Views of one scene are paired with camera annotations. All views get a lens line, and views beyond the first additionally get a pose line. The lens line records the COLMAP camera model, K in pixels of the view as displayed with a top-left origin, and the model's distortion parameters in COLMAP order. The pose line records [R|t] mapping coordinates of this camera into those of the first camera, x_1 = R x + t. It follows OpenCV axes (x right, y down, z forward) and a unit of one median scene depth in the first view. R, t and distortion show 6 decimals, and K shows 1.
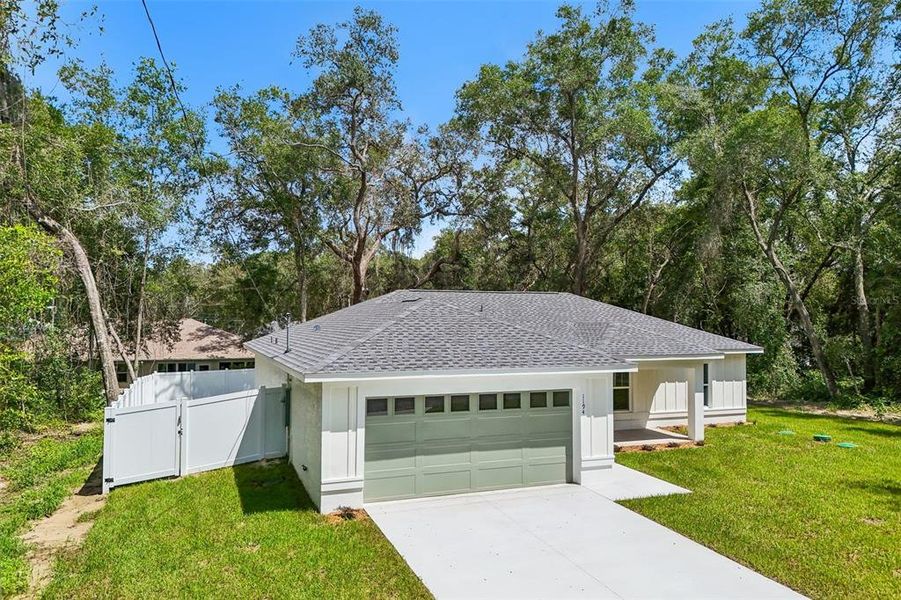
lens RADIAL K [[683.9, 0, 450.5], [0, 683.9, 300.0], [0, 0, 1]] dist [-0.002875, -0.004889]
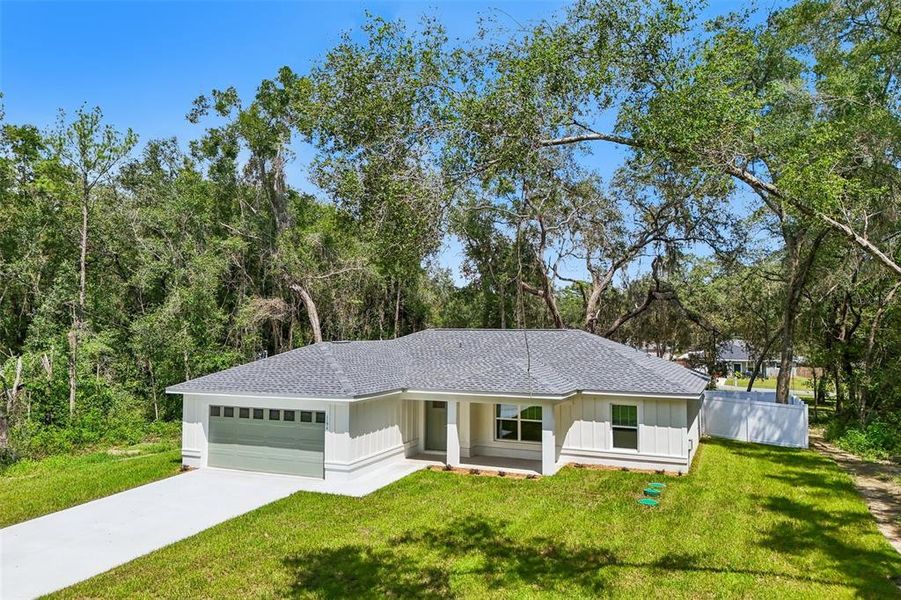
lens RADIAL K [[683.9, 0, 450.5], [0, 683.9, 300.0], [0, 0, 1]] dist [-0.002875, -0.004889]
pose [[0.703993, -0.034092, -0.709388, 1.310485], [0.019059, 0.999394, -0.029115, -0.050224], [0.709951, 0.006977, 0.704216, 0.188945]]
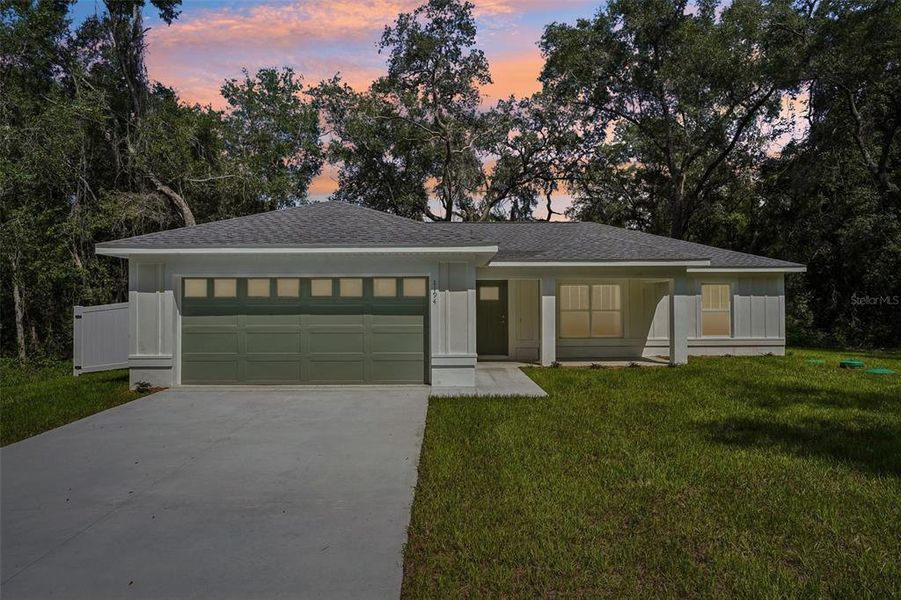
lens RADIAL K [[569.3, 0, 450.5], [0, 569.3, 300.0], [0, 0, 1]] dist [-0.060879, 0.000345]
pose [[0.935805, -0.013212, -0.352269, 0.438727], [0.015088, 0.999883, 0.002581, 0.154275], [0.352194, -0.007730, 0.935895, 0.333218]]
